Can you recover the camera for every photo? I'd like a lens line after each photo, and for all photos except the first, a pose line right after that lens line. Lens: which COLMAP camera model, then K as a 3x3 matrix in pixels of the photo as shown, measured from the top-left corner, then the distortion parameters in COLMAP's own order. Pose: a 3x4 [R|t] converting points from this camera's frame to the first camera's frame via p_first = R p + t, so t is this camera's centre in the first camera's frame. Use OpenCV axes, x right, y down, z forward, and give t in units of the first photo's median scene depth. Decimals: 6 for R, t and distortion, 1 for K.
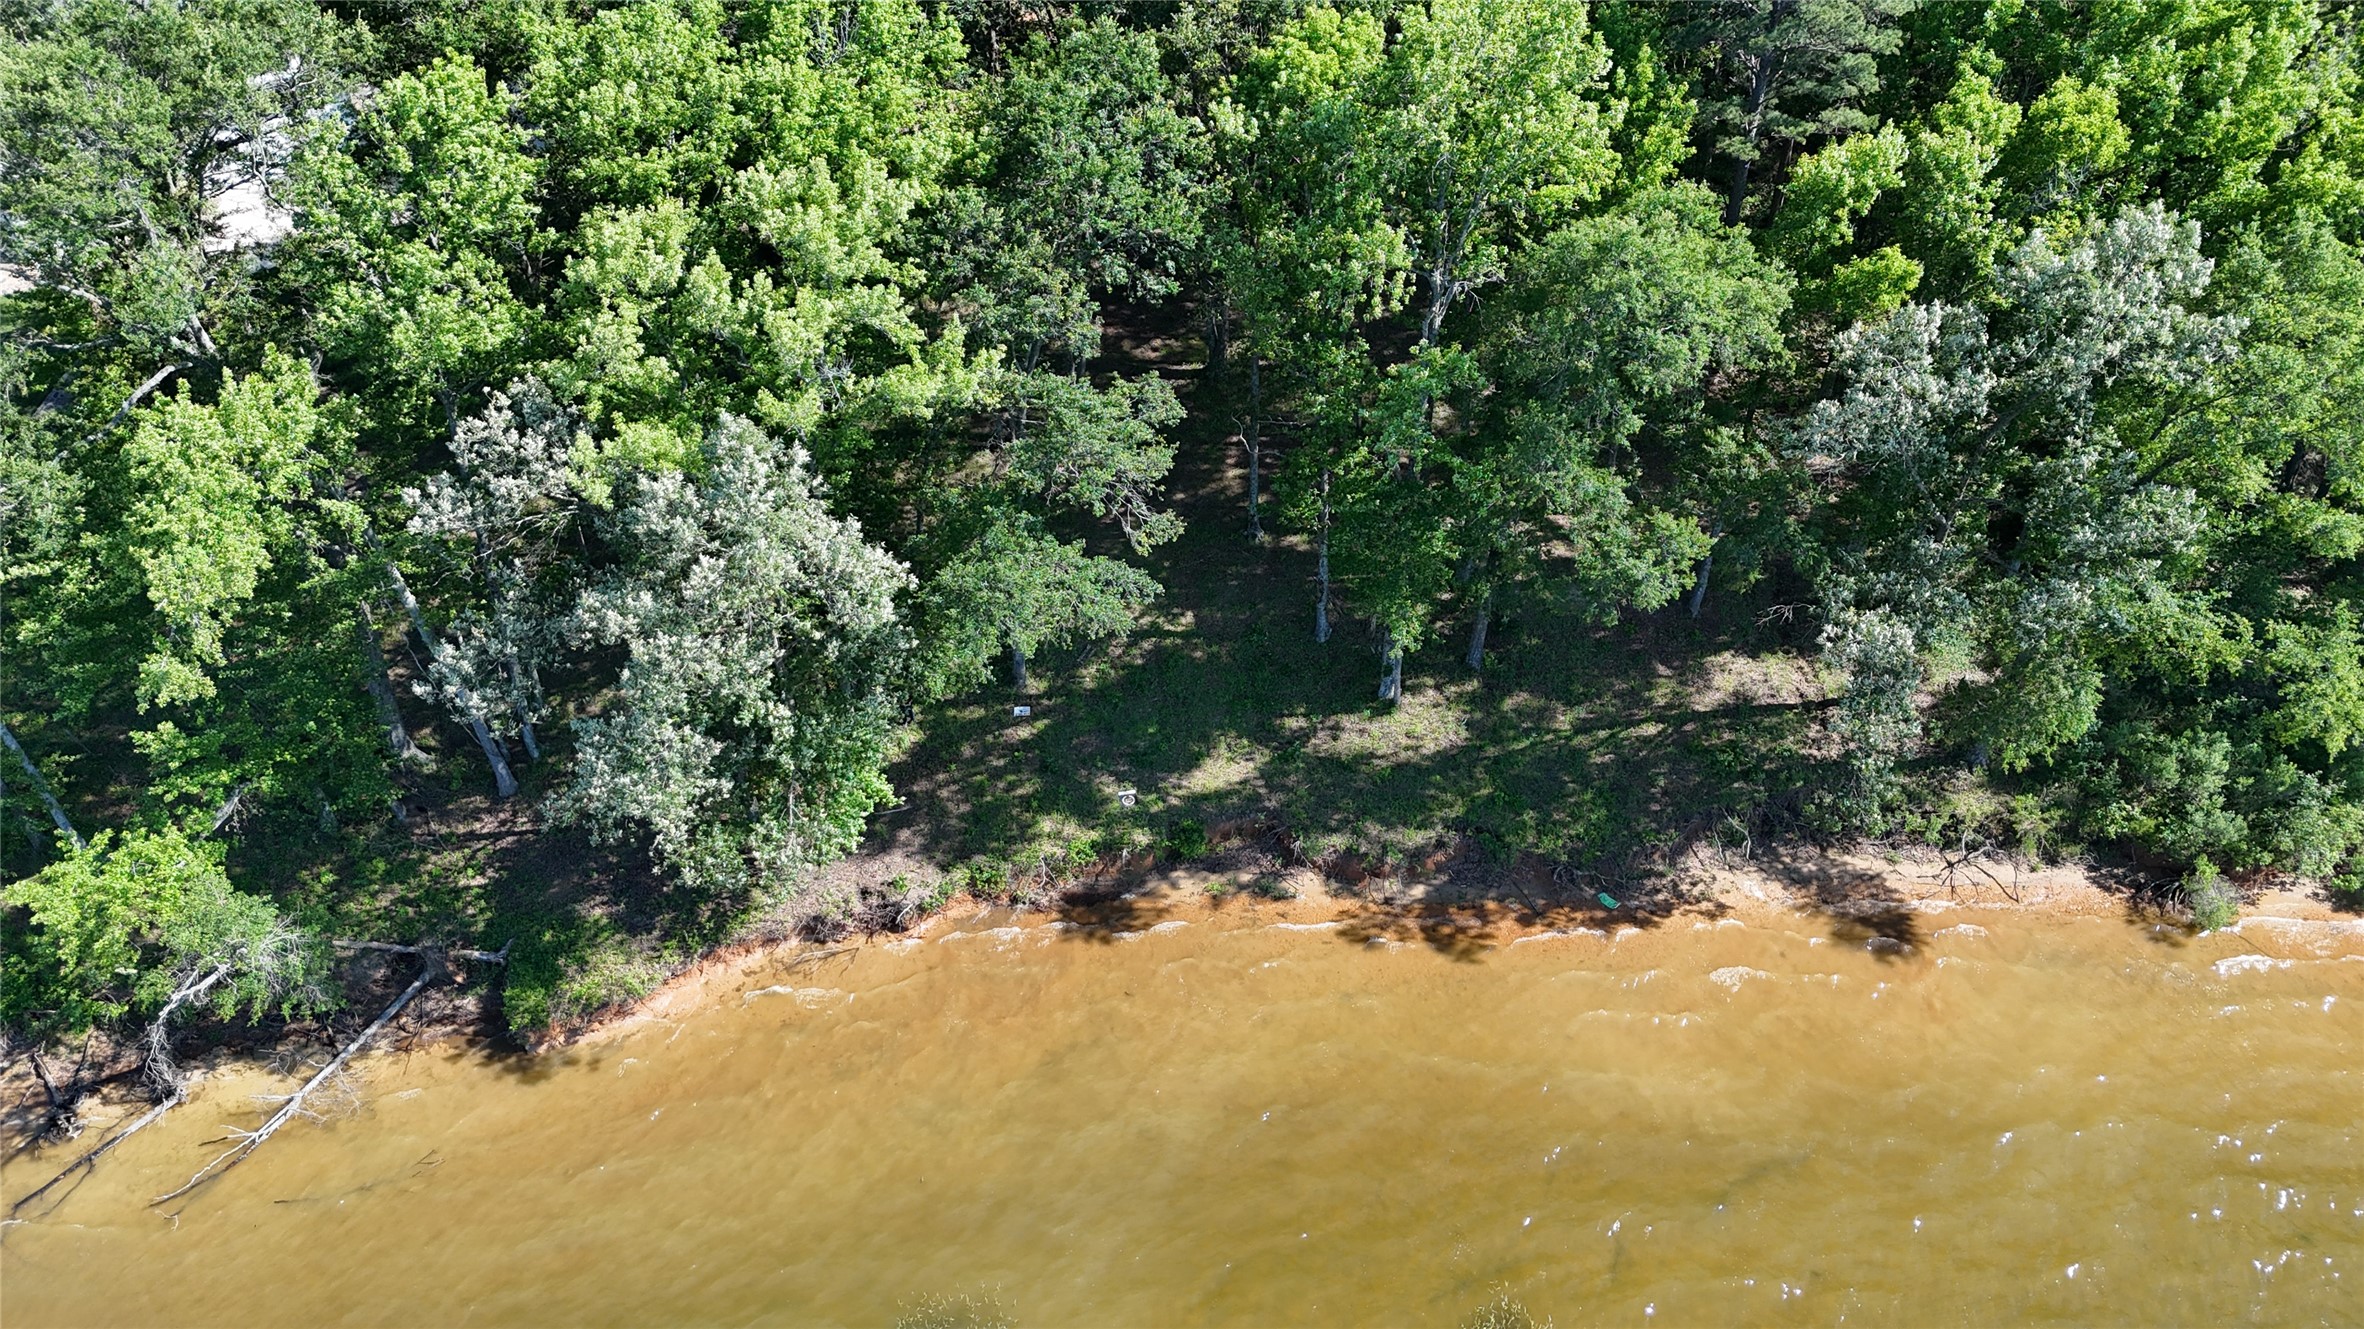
lens RADIAL K [[1701.4, 0, 1198.6], [0, 1701.4, 642.1], [0, 0, 1]] dist [0.073375, -0.068428]
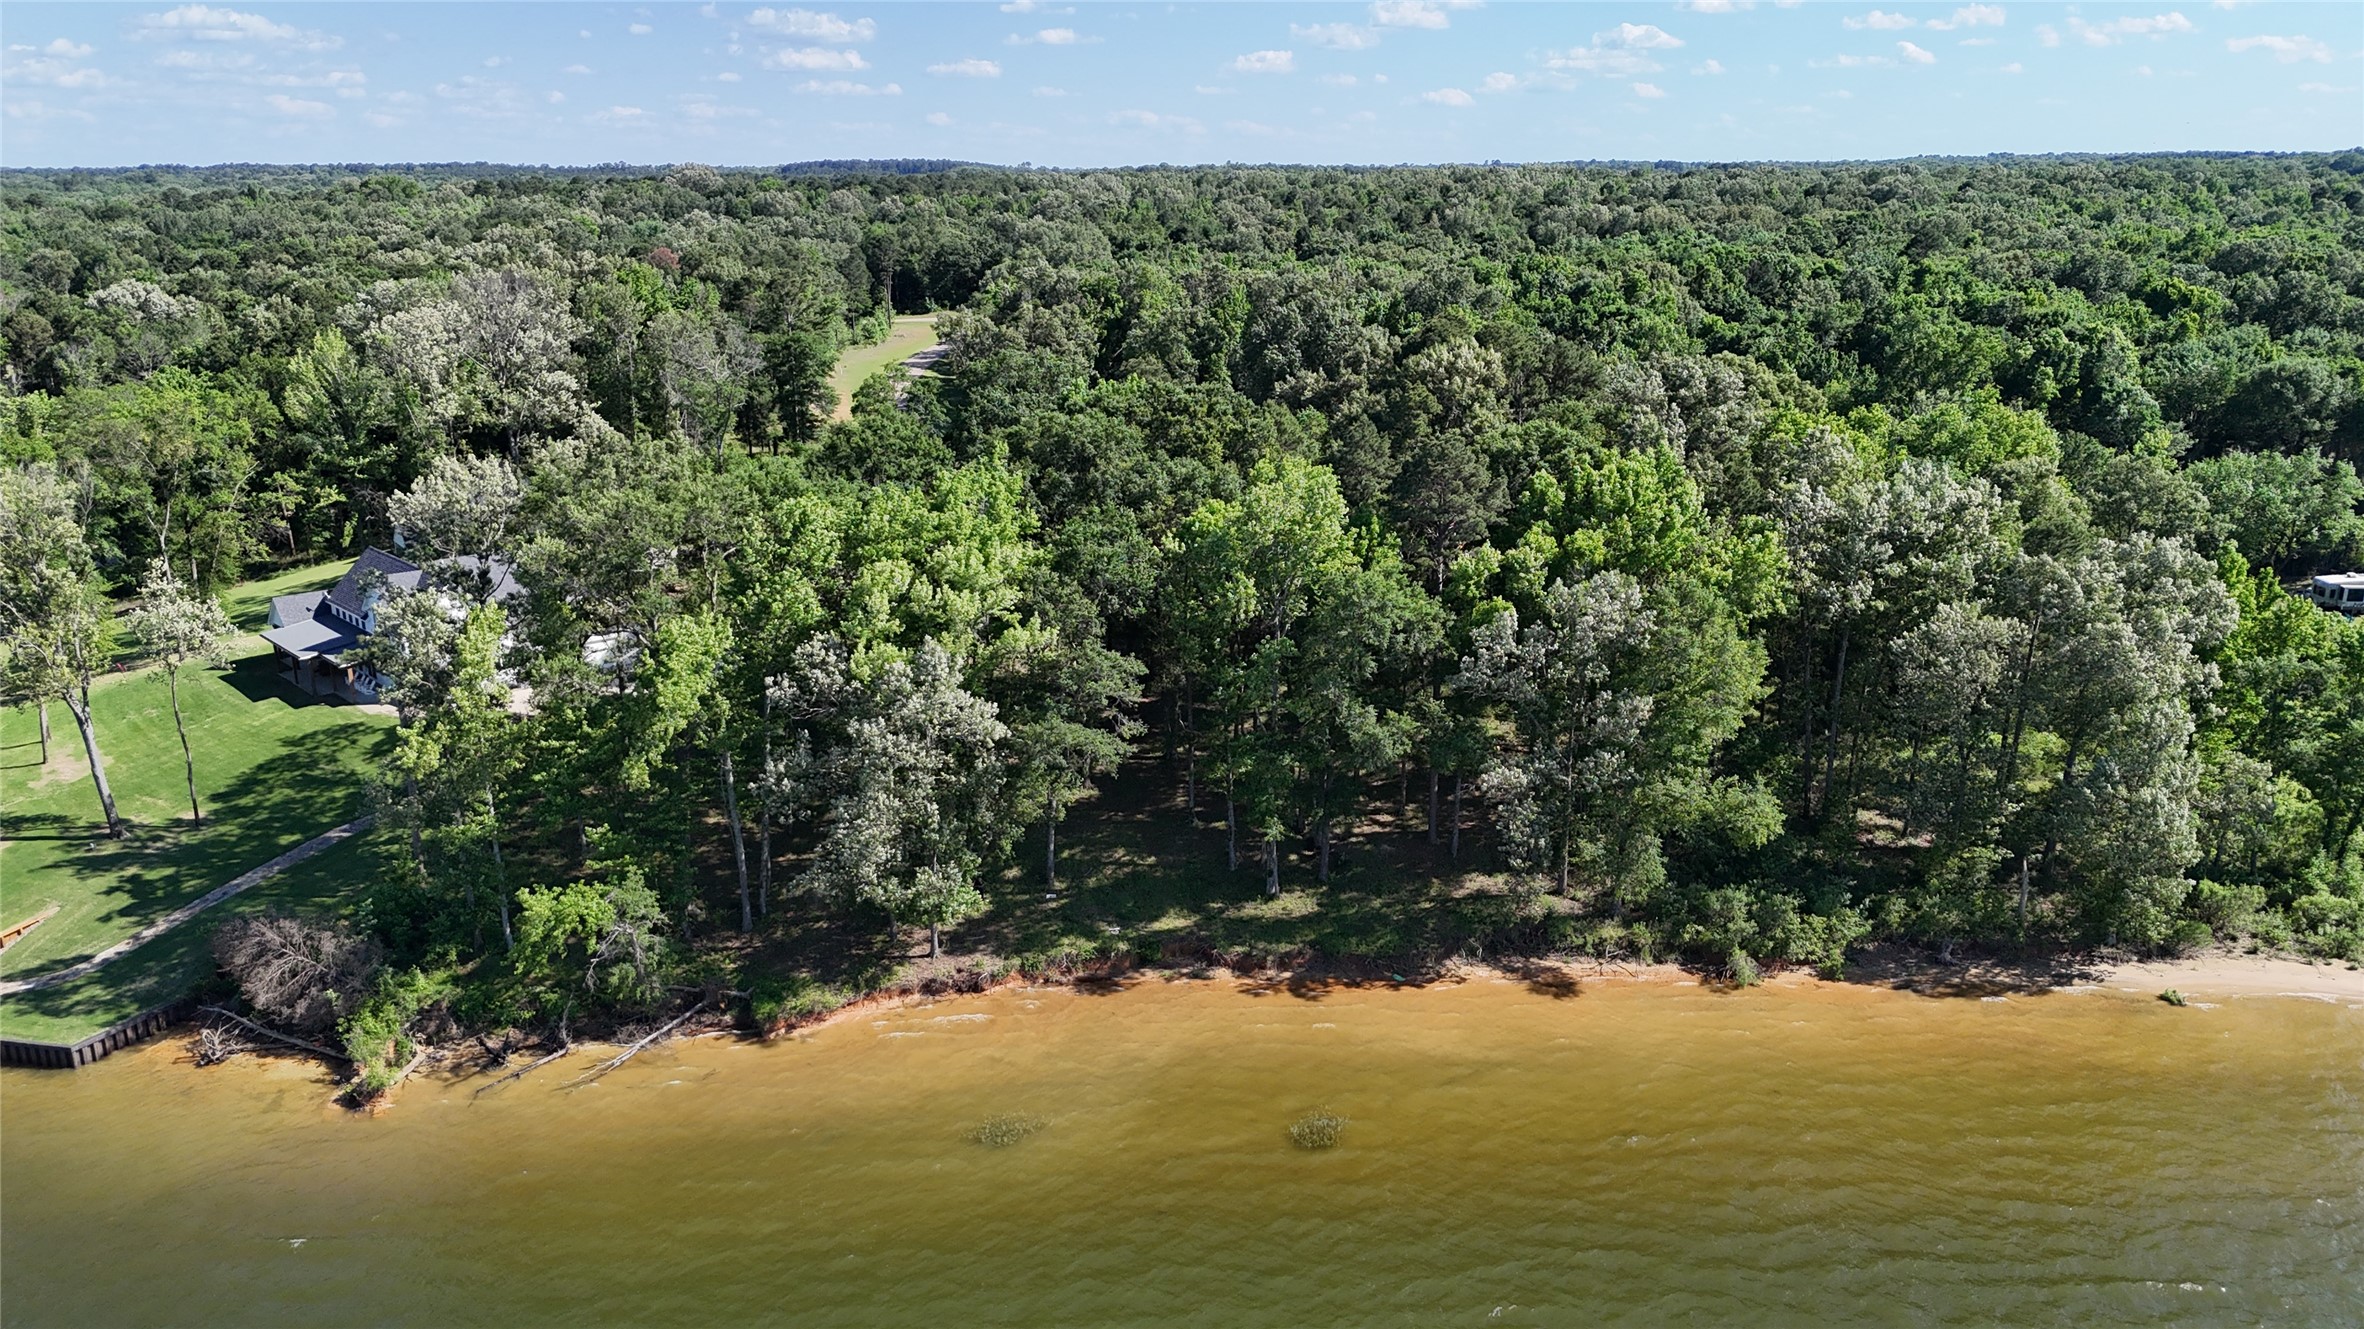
lens RADIAL K [[1701.4, 0, 1223.1], [0, 1701.4, 641.2], [0, 0, 1]] dist [0.073375, -0.068428]
pose [[0.999683, -0.004571, 0.024779, 0.025778], [0.014749, 0.903480, -0.428377, 0.580799], [-0.020429, 0.428607, 0.903260, -0.675840]]
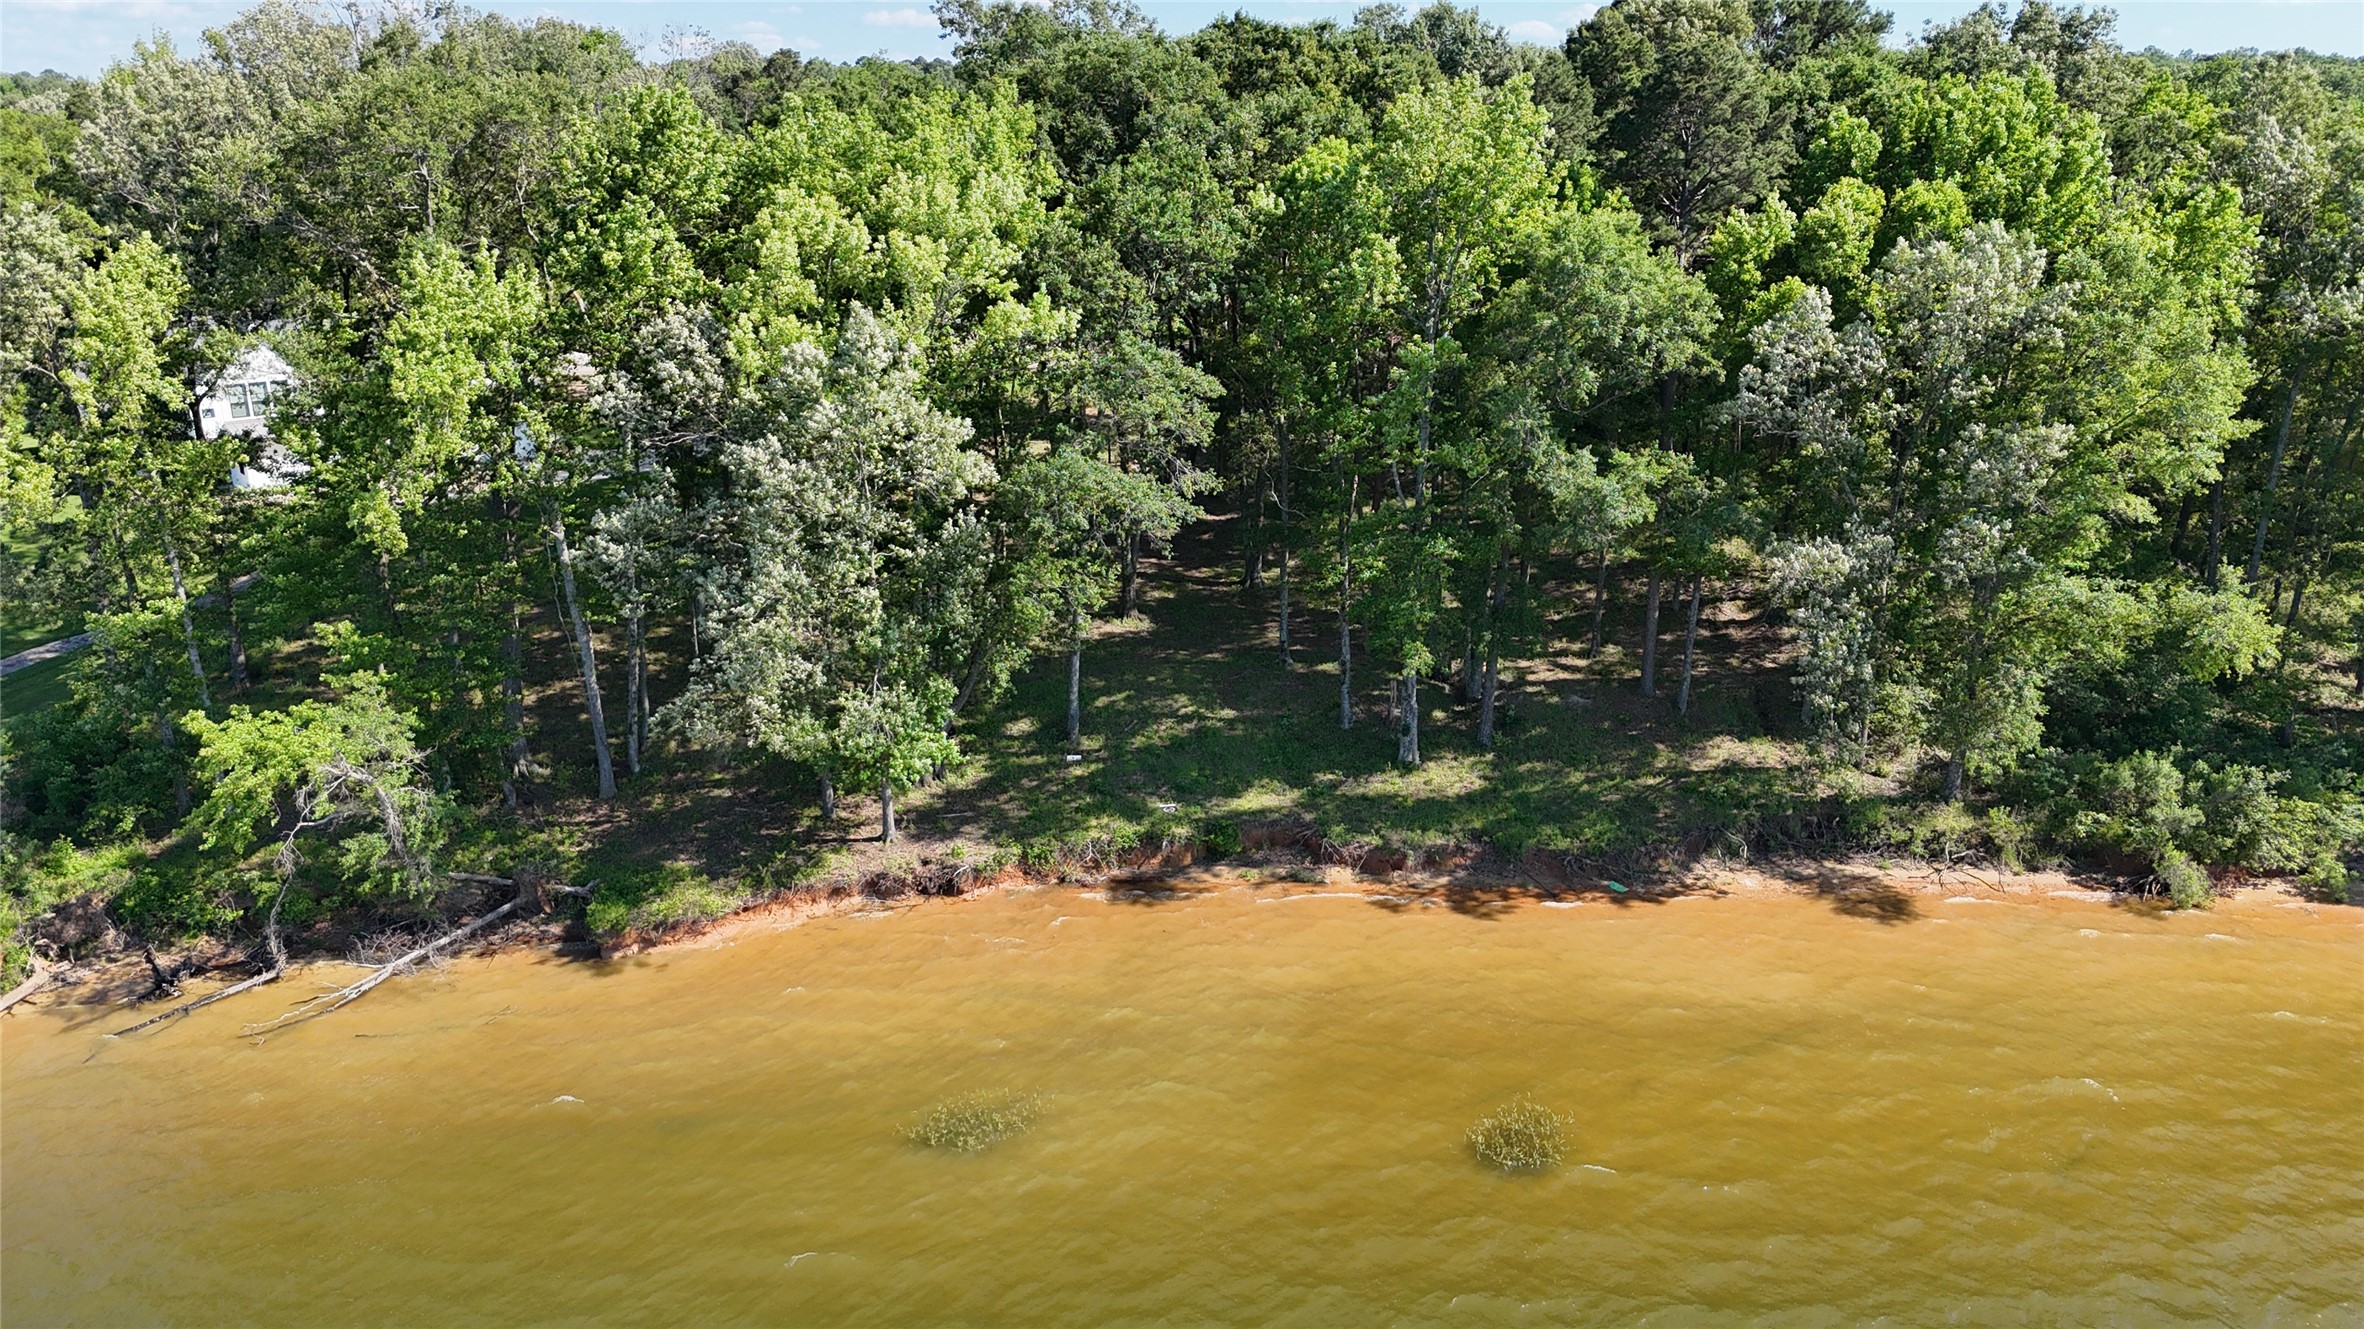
lens RADIAL K [[1701.4, 0, 1227.8], [0, 1701.4, 672.9], [0, 0, 1]] dist [0.073375, -0.068428]
pose [[0.999755, 0.004684, -0.021626, 0.018686], [-0.012605, 0.923821, -0.382616, 0.446392], [0.018186, 0.382795, 0.923654, -0.041967]]
